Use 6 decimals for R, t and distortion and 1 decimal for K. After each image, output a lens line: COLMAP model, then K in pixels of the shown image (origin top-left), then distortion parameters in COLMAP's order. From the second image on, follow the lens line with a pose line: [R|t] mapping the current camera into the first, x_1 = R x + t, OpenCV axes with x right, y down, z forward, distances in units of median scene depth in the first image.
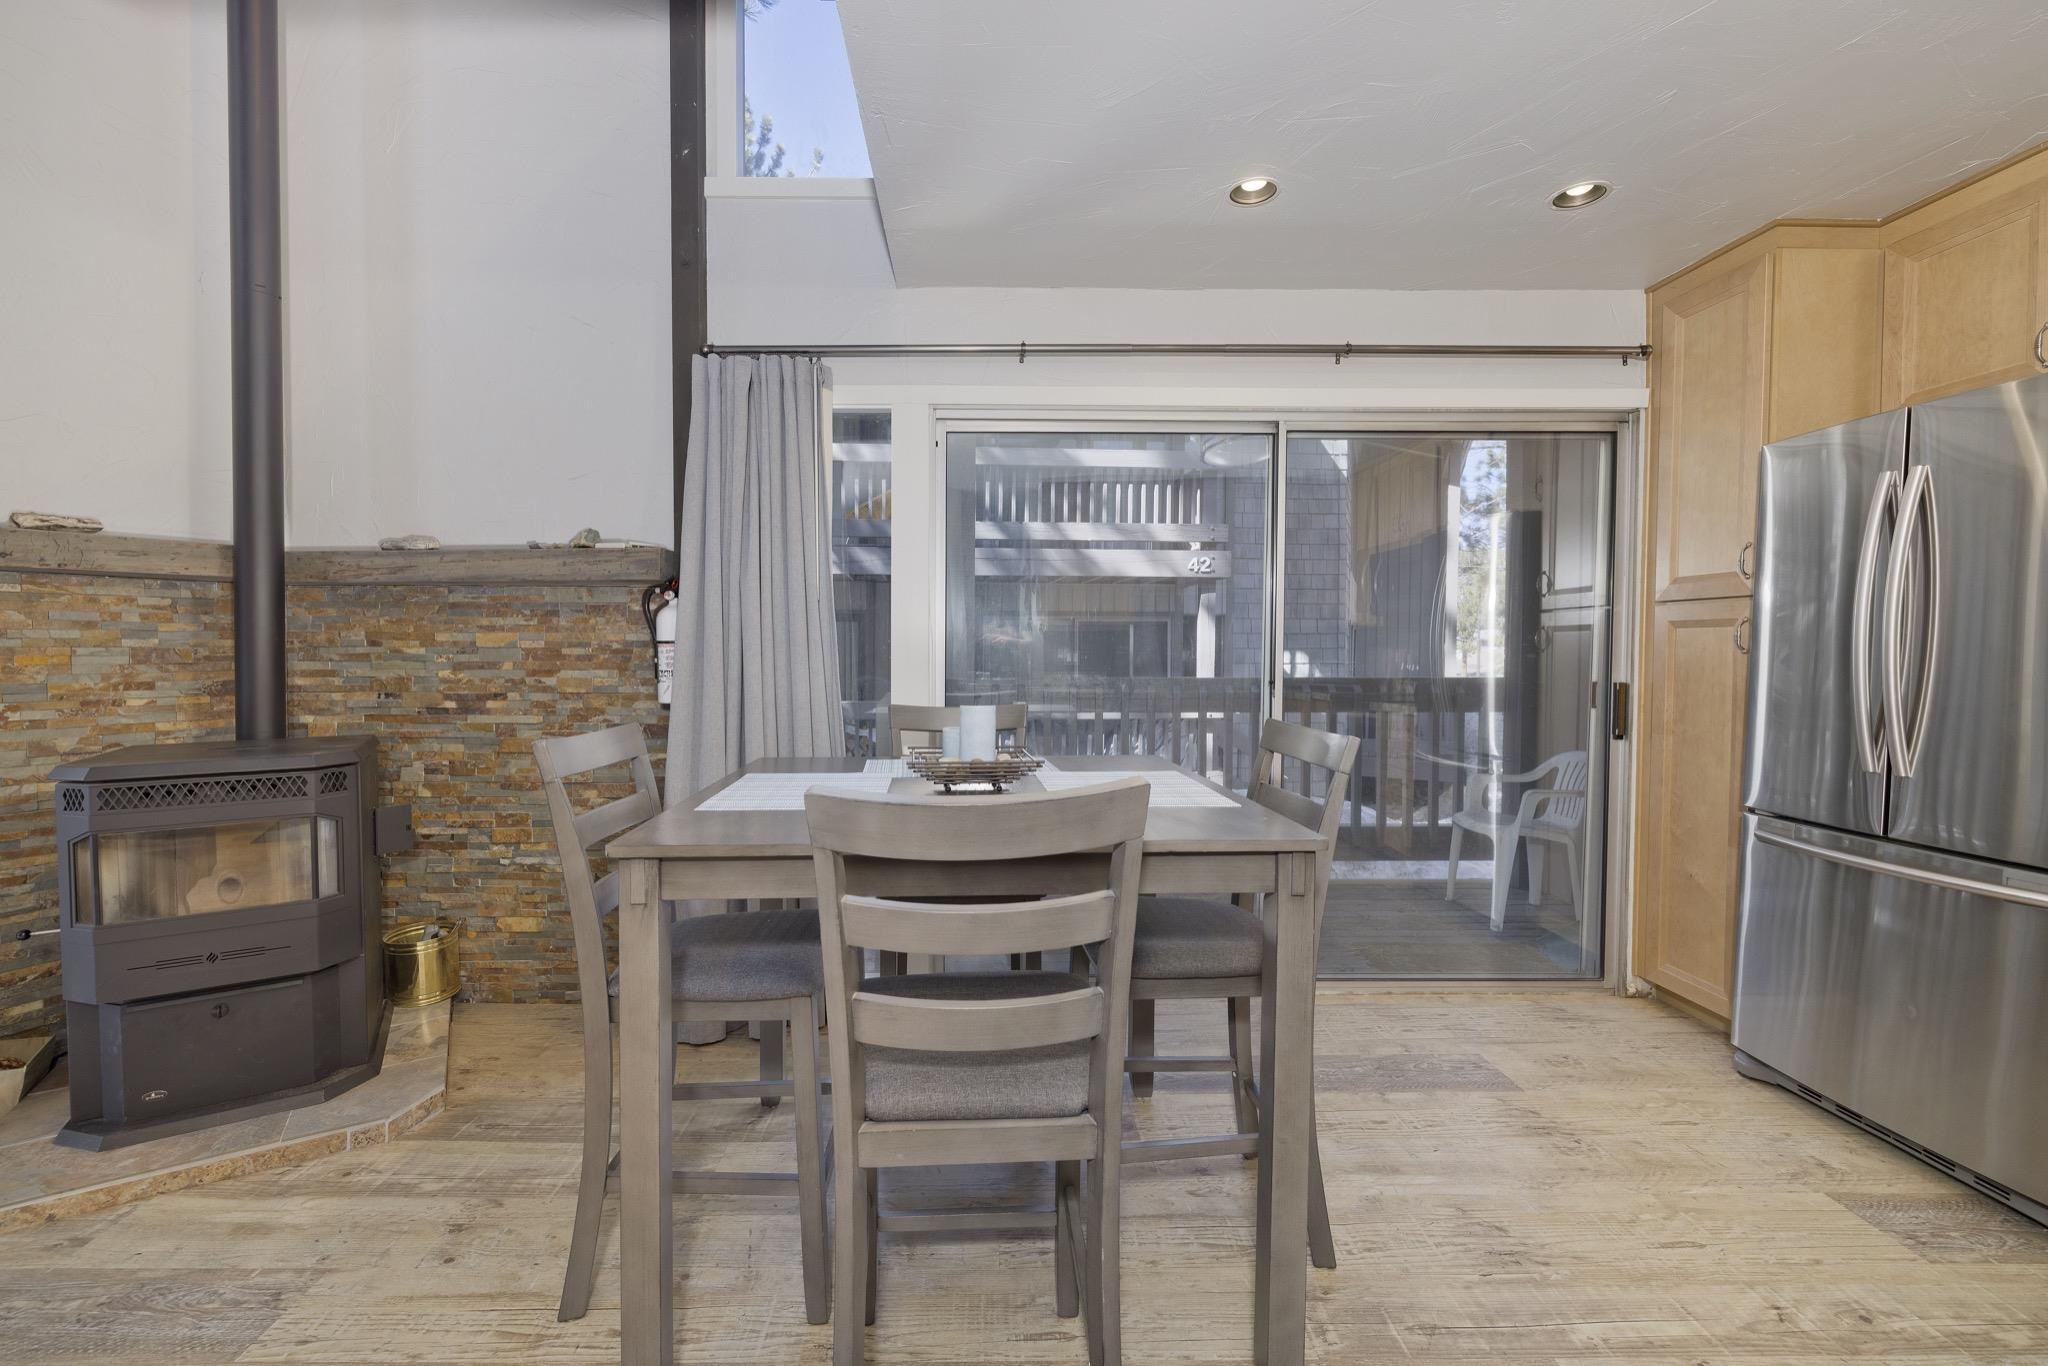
lens RADIAL K [[878.5, 0, 987.4], [0, 878.5, 677.7], [0, 0, 1]] dist [0.000714, 0.000002]
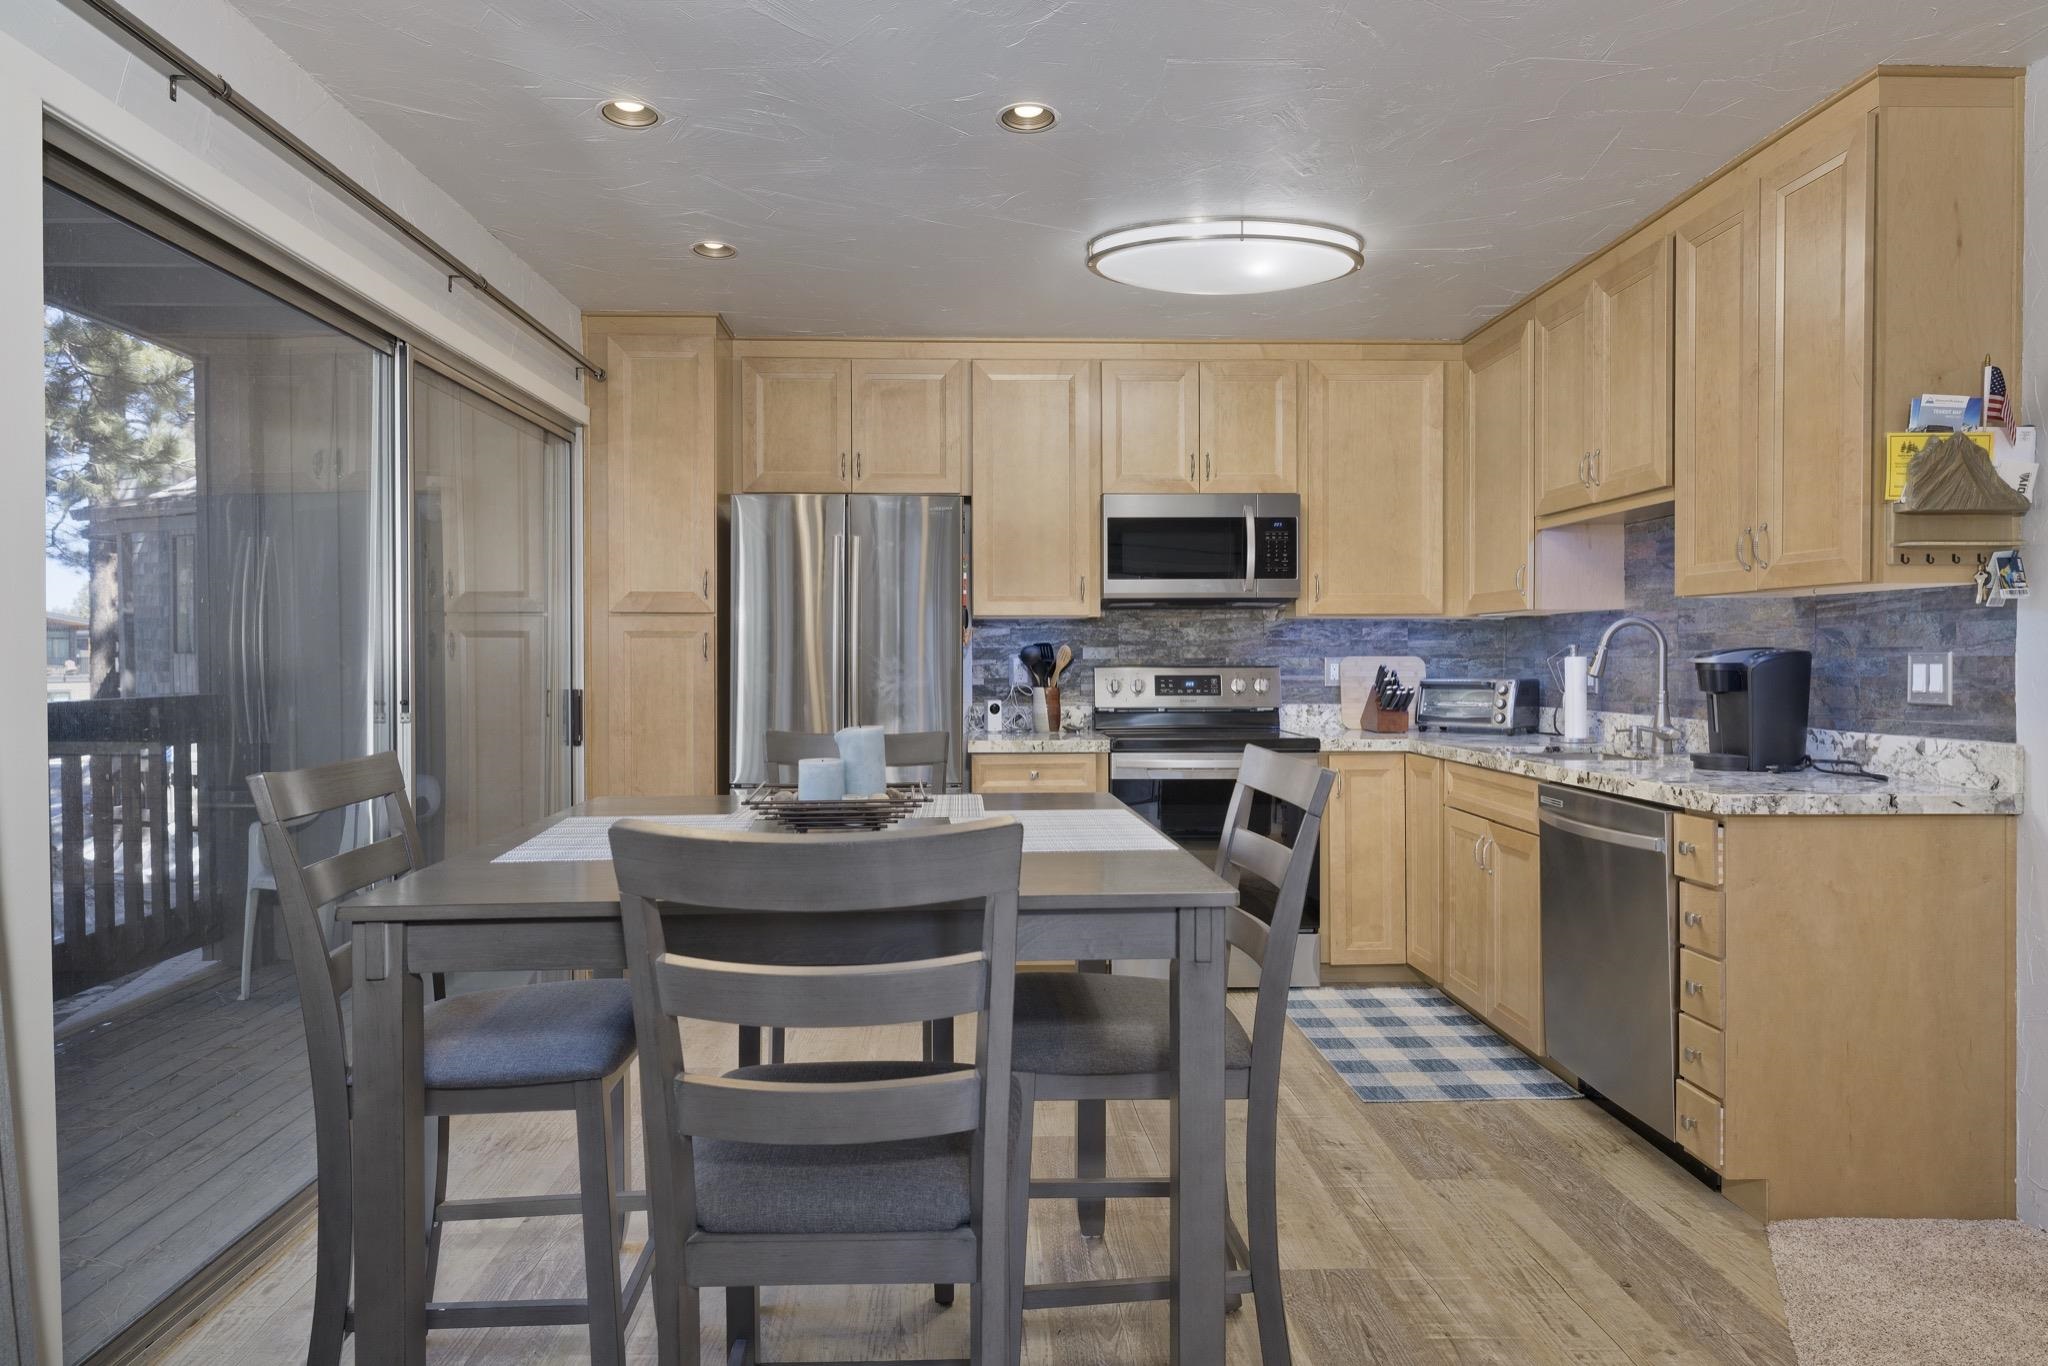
lens RADIAL K [[1175.2, 0, 1024.0], [0, 1175.2, 683.0], [0, 0, 1]] dist [-0.000079, 0.000127]
pose [[-0.026927, -0.023001, 0.999373, -0.693553], [0.031095, 0.999232, 0.023836, -0.019100], [-0.999154, 0.031718, -0.026192, 0.548381]]
